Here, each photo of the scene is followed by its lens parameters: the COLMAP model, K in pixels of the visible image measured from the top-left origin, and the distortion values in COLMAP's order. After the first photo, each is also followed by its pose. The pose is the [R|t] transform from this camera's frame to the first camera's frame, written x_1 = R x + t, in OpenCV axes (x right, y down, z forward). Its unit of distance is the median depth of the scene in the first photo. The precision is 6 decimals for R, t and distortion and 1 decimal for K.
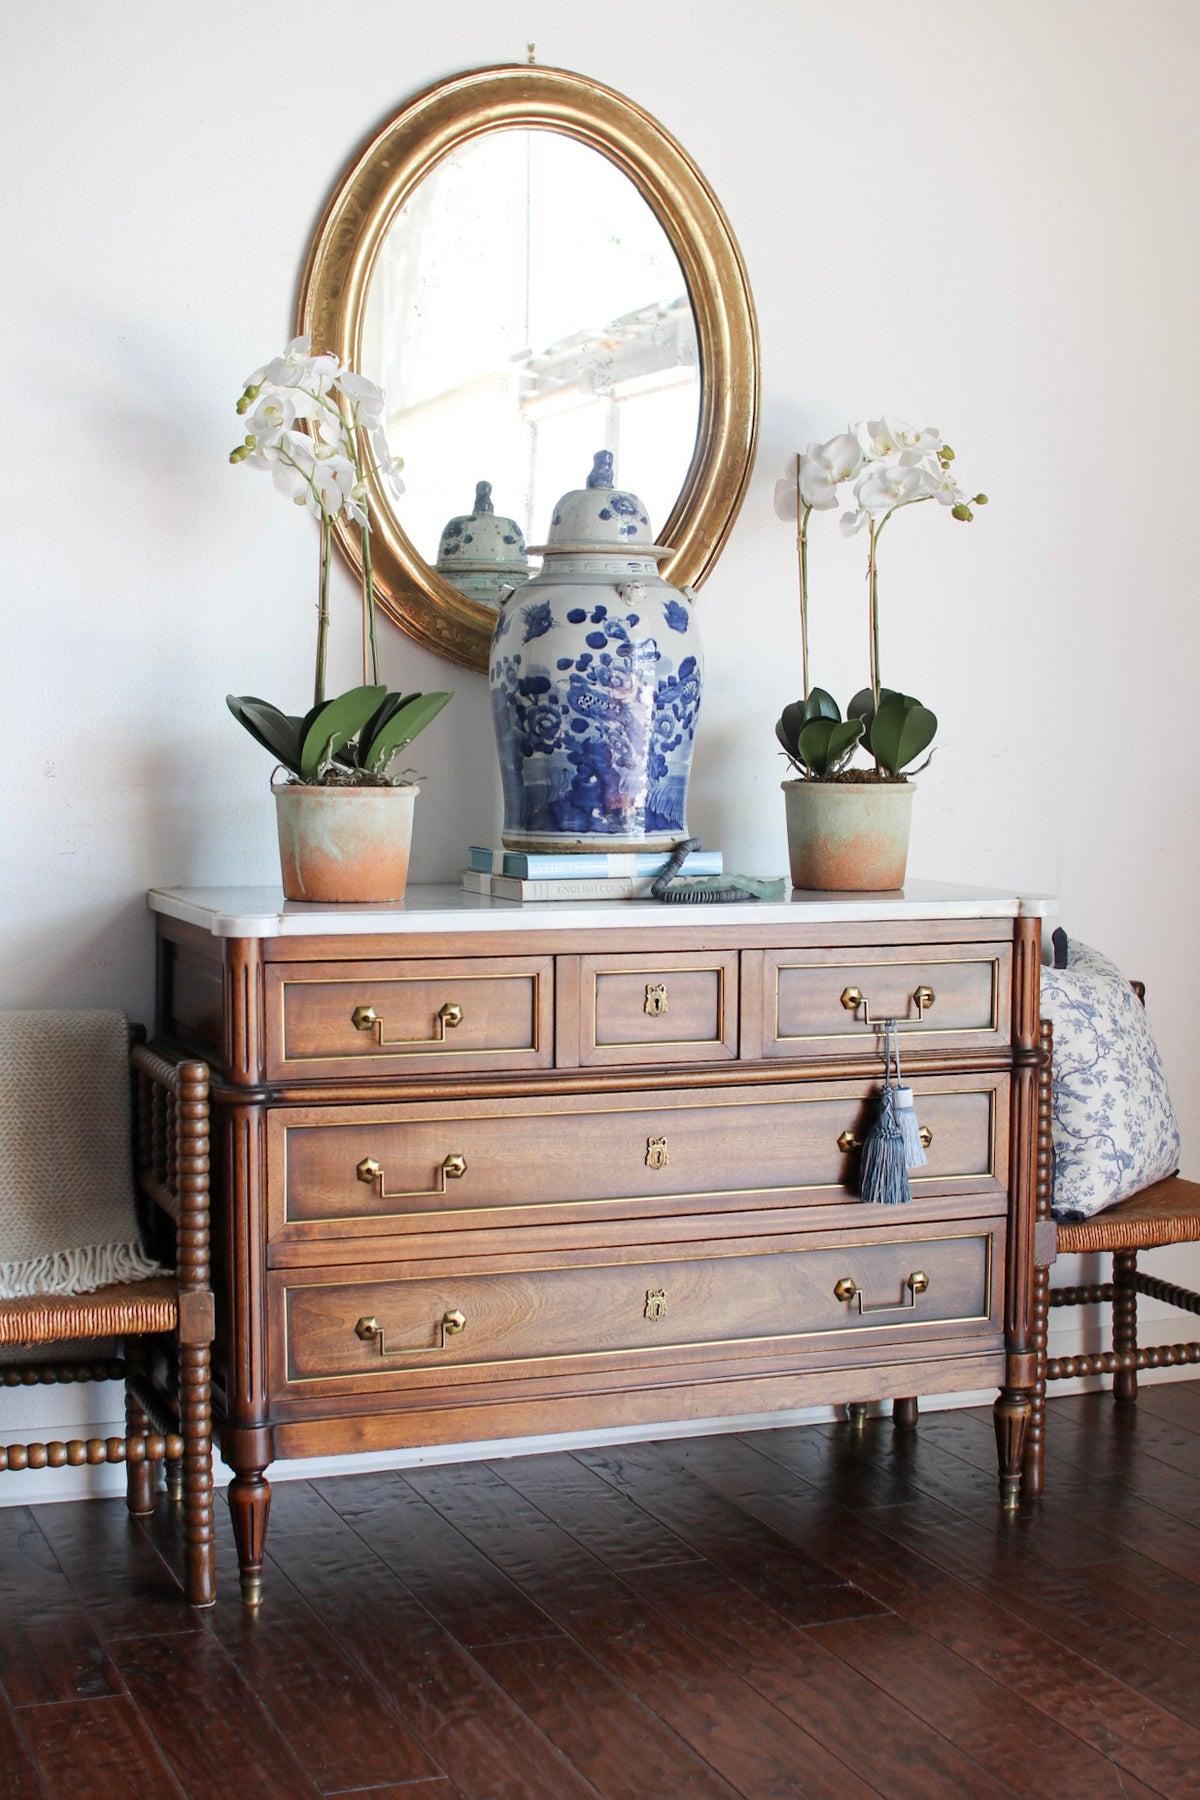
lens RADIAL K [[2607.6, 0, 600.0], [0, 2607.6, 900.0], [0, 0, 1]] dist [-0.164676, 0.082213]
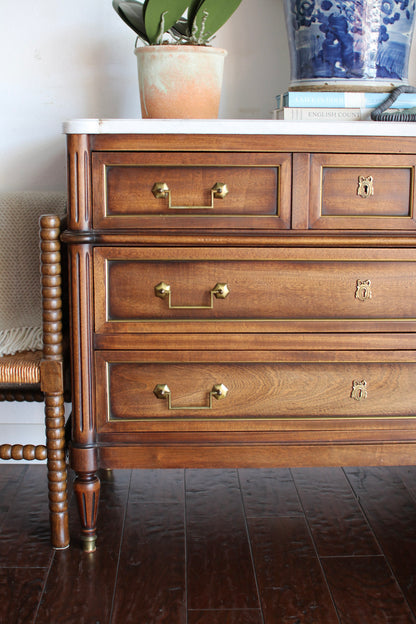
lens RADIAL K [[886.7, 0, 208.0], [0, 886.7, 312.0], [0, 0, 1]] dist [-0.176458, 0.224548]
pose [[0.942462, 0.062804, -0.328360, 0.103175], [-0.023099, 0.992082, 0.123451, 0.048365], [0.333513, -0.108764, 0.936450, 0.485919]]
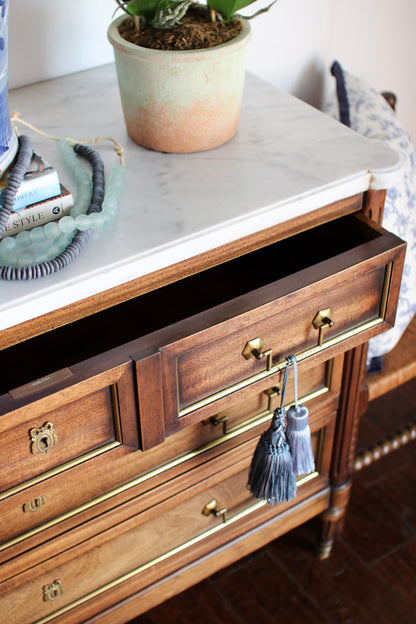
lens RADIAL K [[886.7, 0, 208.0], [0, 886.7, 312.0], [0, 0, 1]] dist [-0.176458, 0.224548]
pose [[0.976313, -0.144769, 0.160797, 0.043209], [0.029705, 0.825822, 0.563148, -0.147789], [-0.214316, -0.545032, 0.810561, 0.738981]]
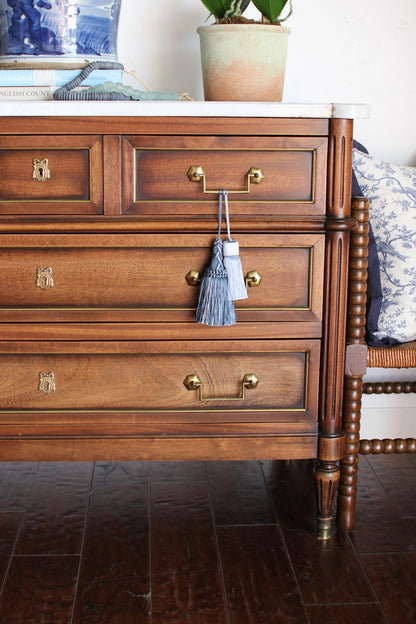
lens RADIAL K [[911.1, 0, 205.2], [0, 911.1, 300.1], [0, 0, 1]] dist [-0.162981, 0.144656]
pose [[0.951811, 0.066245, -0.299445, 0.250862], [-0.025937, 0.990282, 0.136631, 0.038440], [0.305586, -0.122280, 0.944280, 0.547116]]
